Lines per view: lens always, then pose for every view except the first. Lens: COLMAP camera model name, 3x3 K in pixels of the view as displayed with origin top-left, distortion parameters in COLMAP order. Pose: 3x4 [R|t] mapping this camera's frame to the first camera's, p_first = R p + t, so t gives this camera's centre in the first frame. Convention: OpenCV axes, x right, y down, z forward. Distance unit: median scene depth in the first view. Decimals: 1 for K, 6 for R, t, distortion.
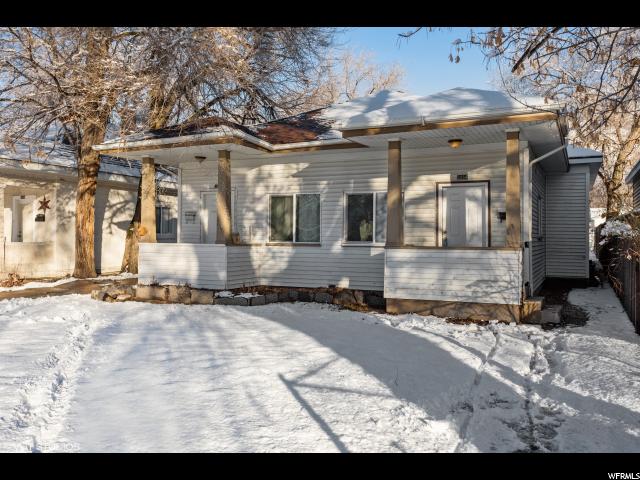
lens RADIAL K [[560.6, 0, 319.8], [0, 560.6, 240.7], [0, 0, 1]] dist [-0.001643, -0.000868]
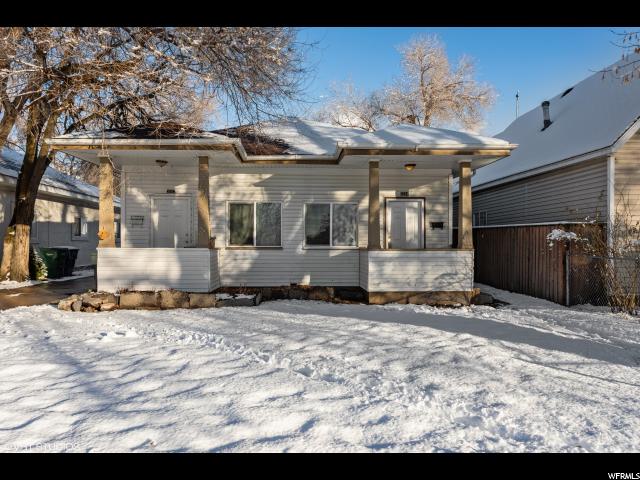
lens RADIAL K [[461.5, 0, 319.8], [0, 461.5, 239.0], [0, 0, 1]] dist [0.000247, -0.001059]
pose [[0.879188, 0.001091, 0.476474, -0.386475], [0.004656, 0.999930, -0.010882, 0.000211], [-0.476453, 0.011786, 0.879121, 0.156469]]
